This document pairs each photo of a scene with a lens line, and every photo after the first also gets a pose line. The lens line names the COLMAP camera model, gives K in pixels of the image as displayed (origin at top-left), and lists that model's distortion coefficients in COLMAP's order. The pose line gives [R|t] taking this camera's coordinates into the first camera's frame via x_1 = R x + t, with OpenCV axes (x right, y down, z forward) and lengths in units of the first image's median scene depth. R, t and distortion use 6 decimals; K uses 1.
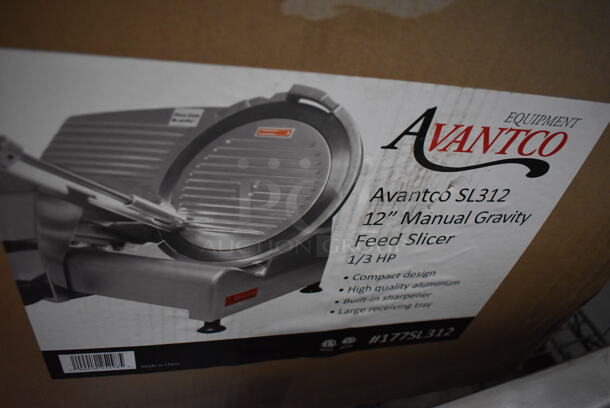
lens RADIAL K [[479.9, 0, 305.0], [0, 479.9, 204.0], [0, 0, 1]] dist [-0.113662, -0.058677]
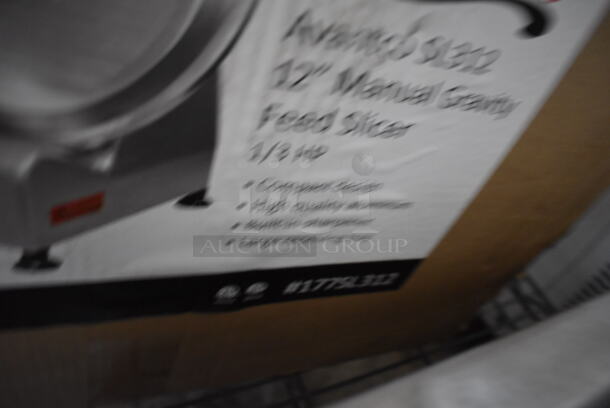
lens RADIAL K [[479.9, 0, 305.0], [0, 479.9, 204.0], [0, 0, 1]] dist [-0.113662, -0.058677]
pose [[0.987049, 0.009636, 0.160128, 0.057070], [-0.019205, 0.998113, 0.058322, 0.139431], [-0.159263, -0.060642, 0.985372, 0.341886]]
